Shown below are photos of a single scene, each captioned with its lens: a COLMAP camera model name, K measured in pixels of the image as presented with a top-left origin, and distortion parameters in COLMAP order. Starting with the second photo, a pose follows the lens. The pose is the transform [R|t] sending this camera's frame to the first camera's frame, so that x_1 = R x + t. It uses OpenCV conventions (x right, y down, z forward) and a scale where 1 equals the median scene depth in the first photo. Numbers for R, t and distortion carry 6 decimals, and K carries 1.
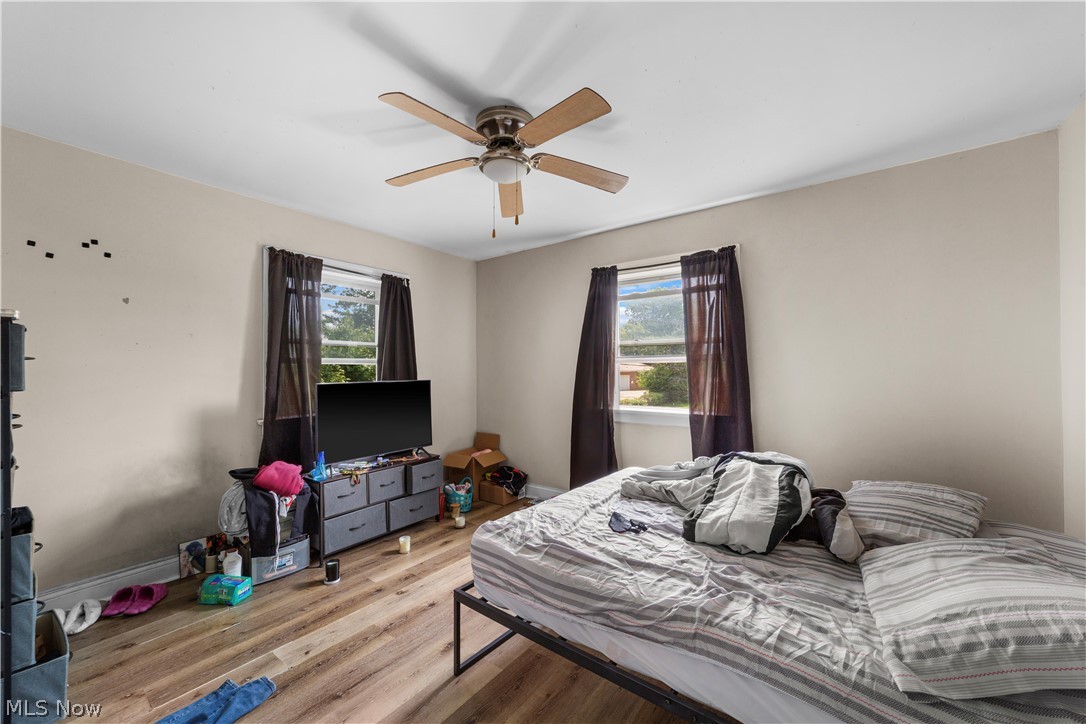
lens RADIAL K [[420.5, 0, 541.1], [0, 420.5, 360.7], [0, 0, 1]] dist [-0.002573, 0.000207]
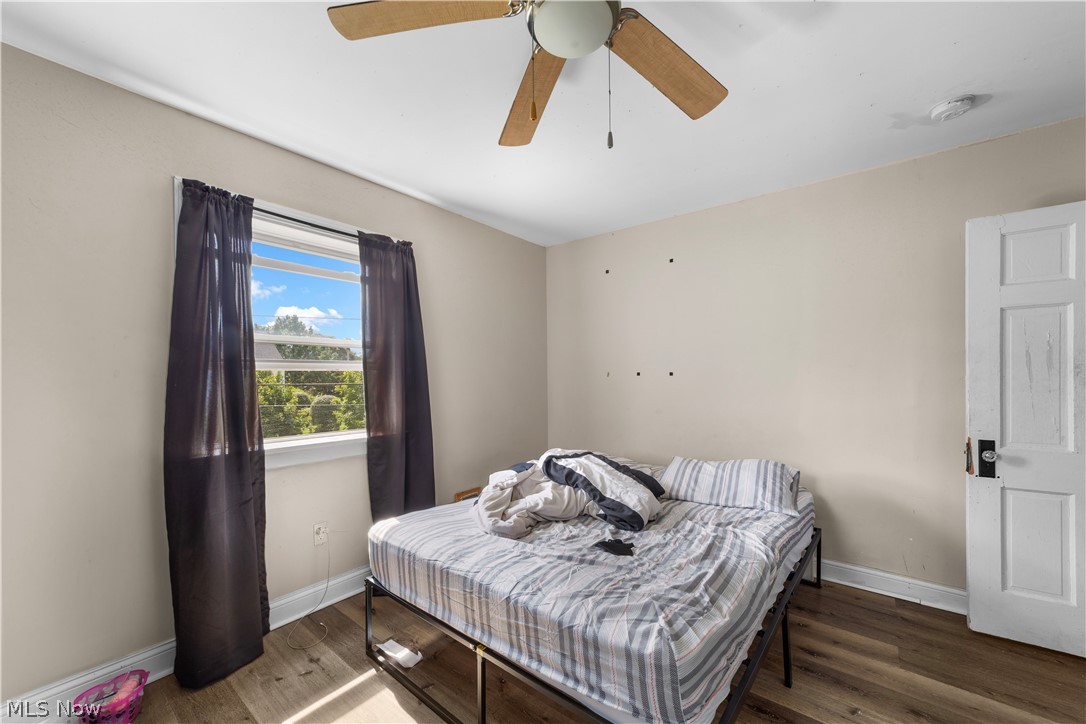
lens RADIAL K [[420.5, 0, 540.1], [0, 420.5, 372.1], [0, 0, 1]] dist [-0.002573, 0.000207]
pose [[0.027264, 0.004246, 0.999619, -0.421889], [-0.009761, 0.999944, -0.003982, 0.005118], [-0.999581, -0.009649, 0.027304, 0.662217]]
